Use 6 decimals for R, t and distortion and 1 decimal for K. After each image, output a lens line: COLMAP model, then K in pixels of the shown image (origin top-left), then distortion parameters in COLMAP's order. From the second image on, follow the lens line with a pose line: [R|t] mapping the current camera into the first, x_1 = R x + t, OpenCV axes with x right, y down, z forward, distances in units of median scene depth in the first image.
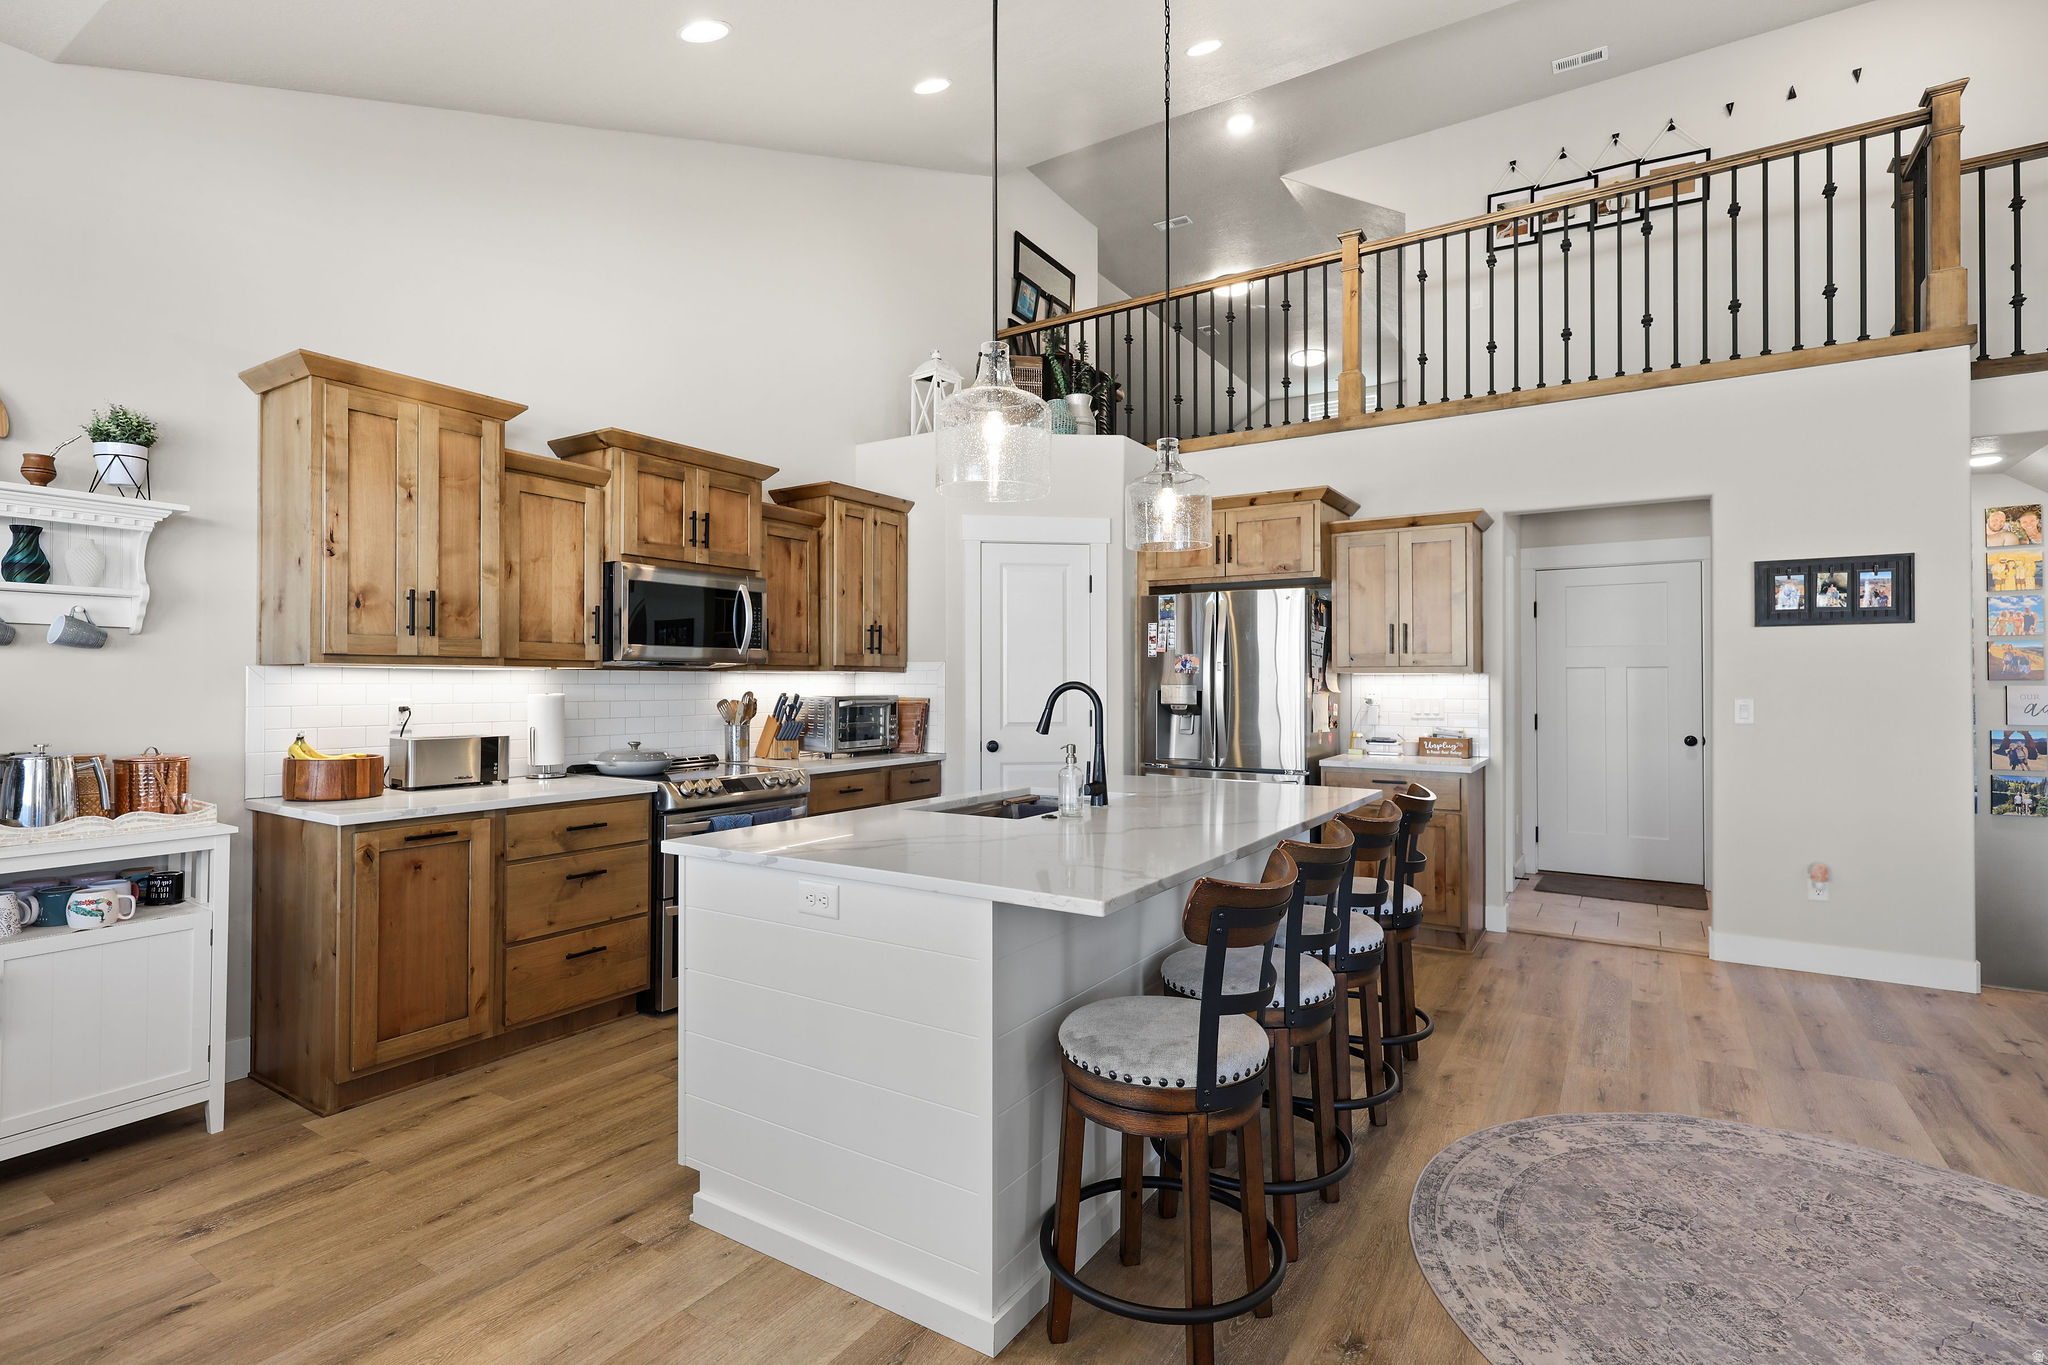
lens RADIAL K [[954.7, 0, 1025.5], [0, 954.7, 680.5], [0, 0, 1]] dist [0.002249, 0.002323]
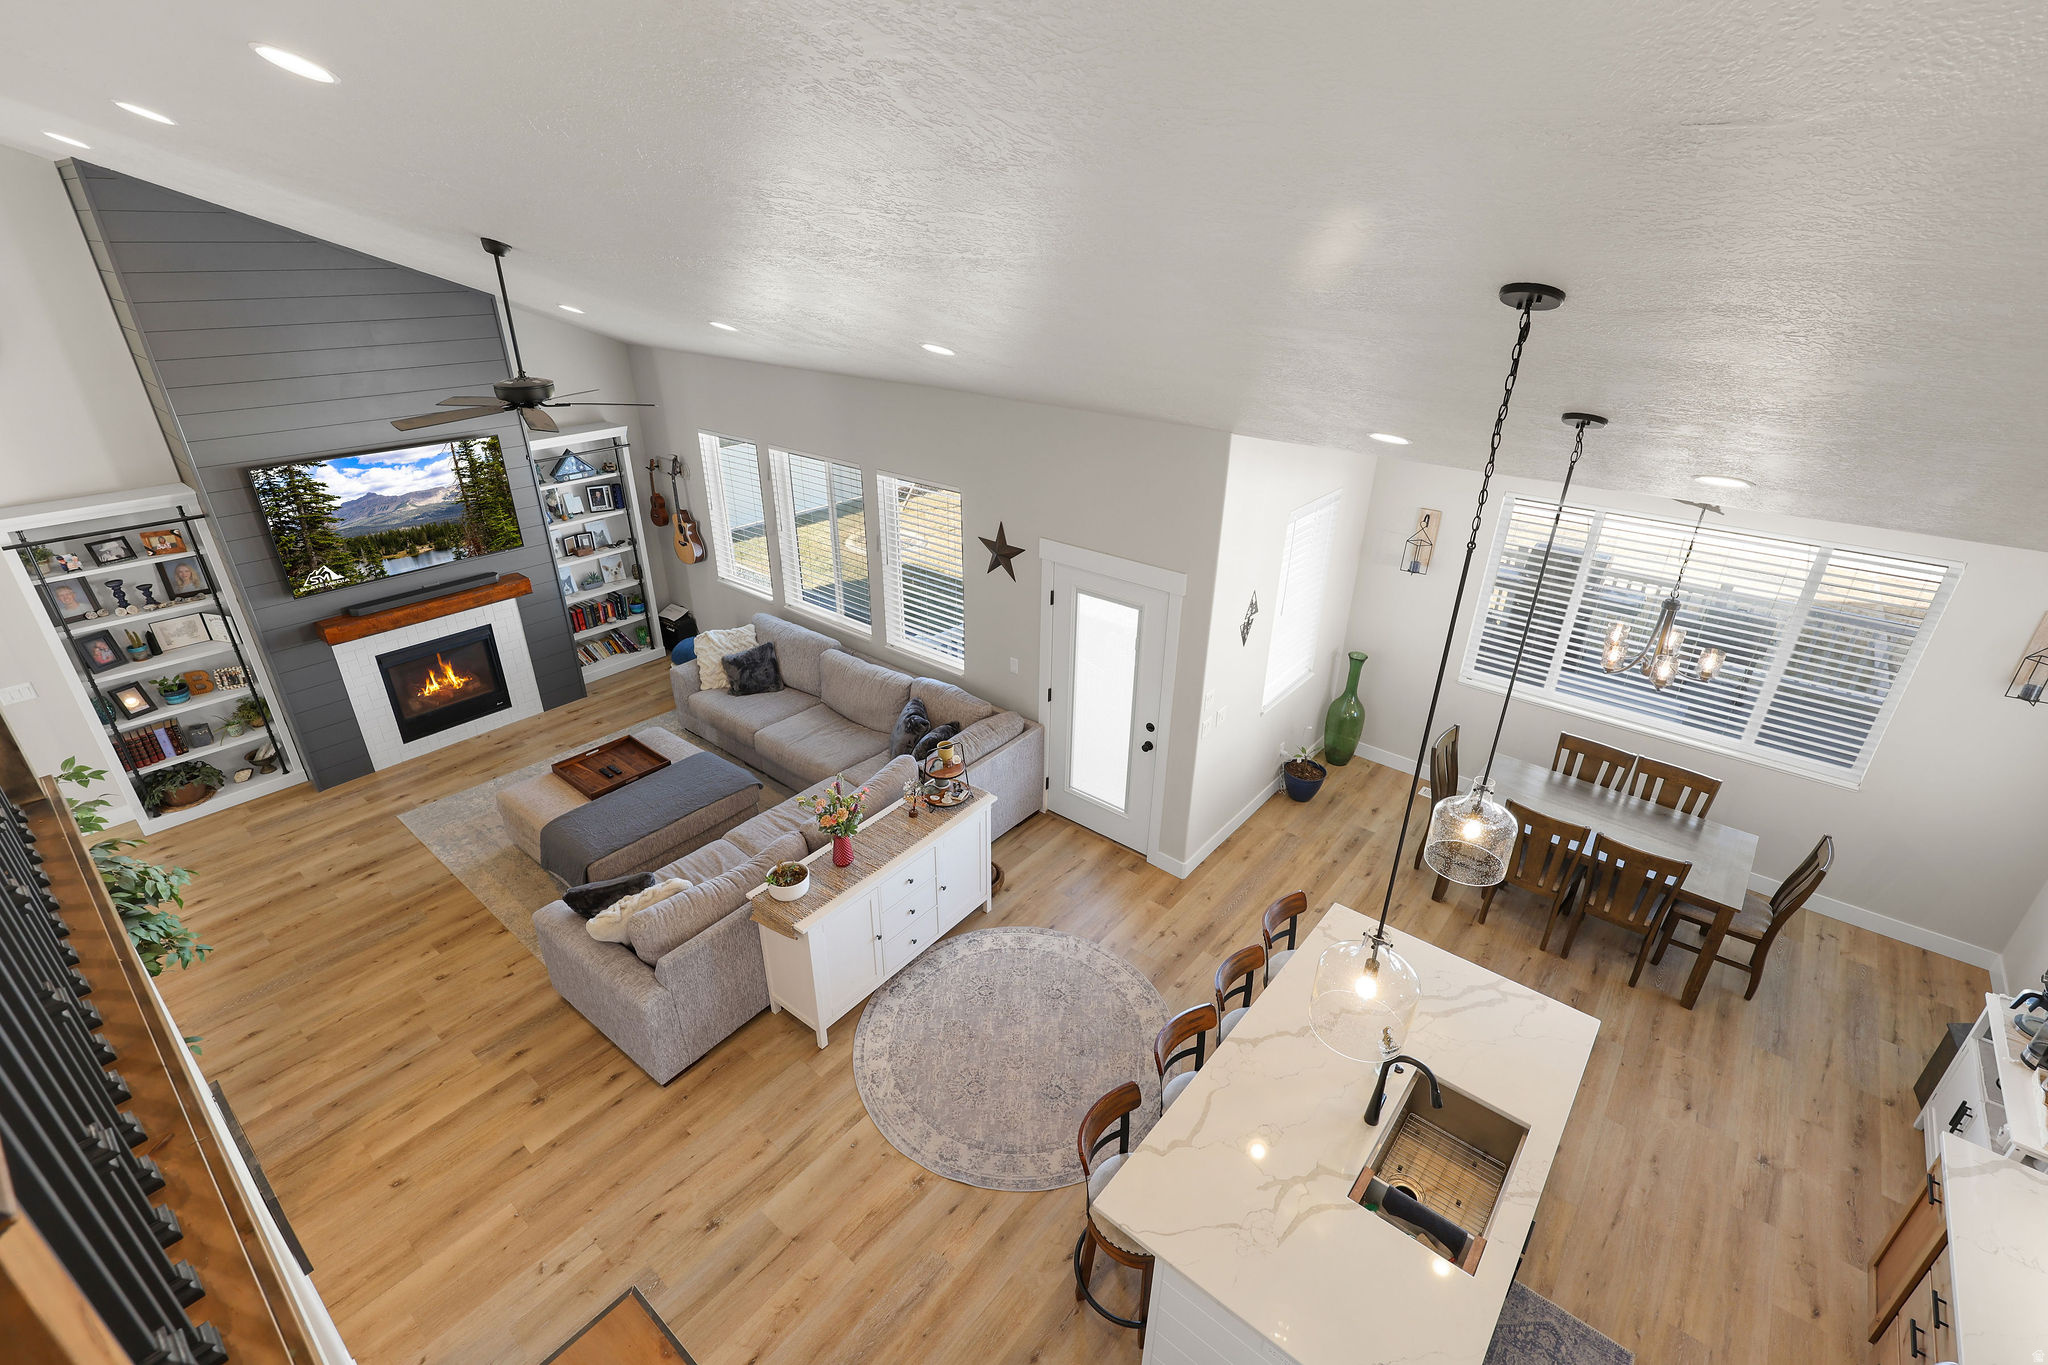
lens RADIAL K [[942.7, 0, 1008.4], [0, 942.7, 675.0], [0, 0, 1]] dist [0.004233, -0.001757]
pose [[-0.991790, -0.063464, 0.111018, 0.306259], [-0.008962, 0.900519, 0.434725, -0.628050], [-0.127563, 0.430161, -0.893694, 1.301527]]
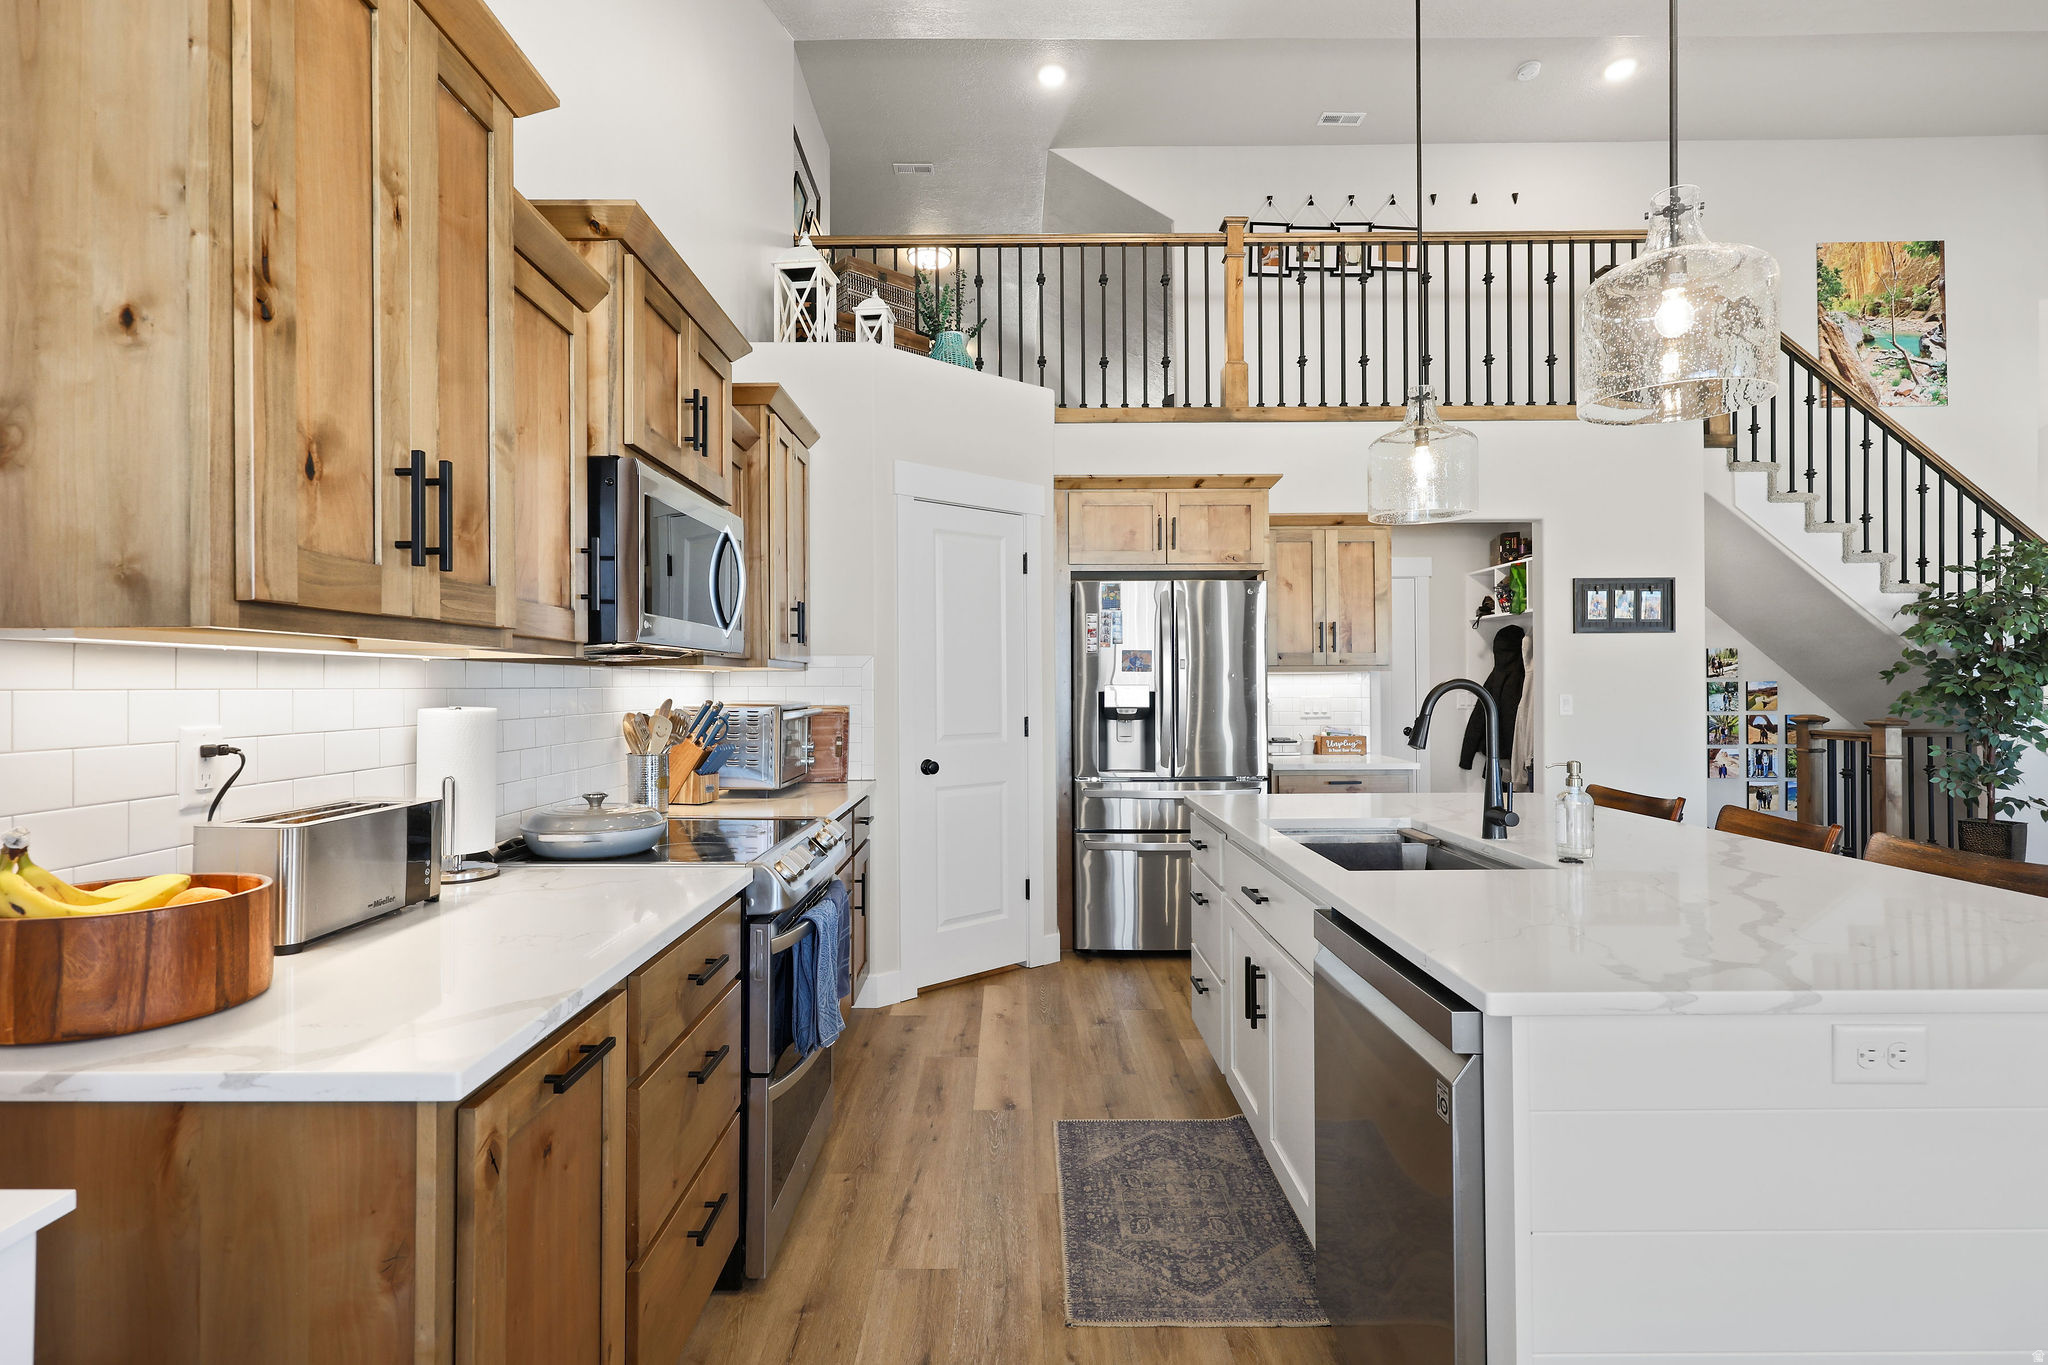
lens RADIAL K [[954.7, 0, 1020.7], [0, 954.7, 679.9], [0, 0, 1]] dist [0.002249, 0.002323]
pose [[0.844151, -0.002389, 0.536100, -0.451572], [0.004363, 0.999988, -0.002413, 0.001540], [-0.536087, 0.004376, 0.844151, 0.371201]]
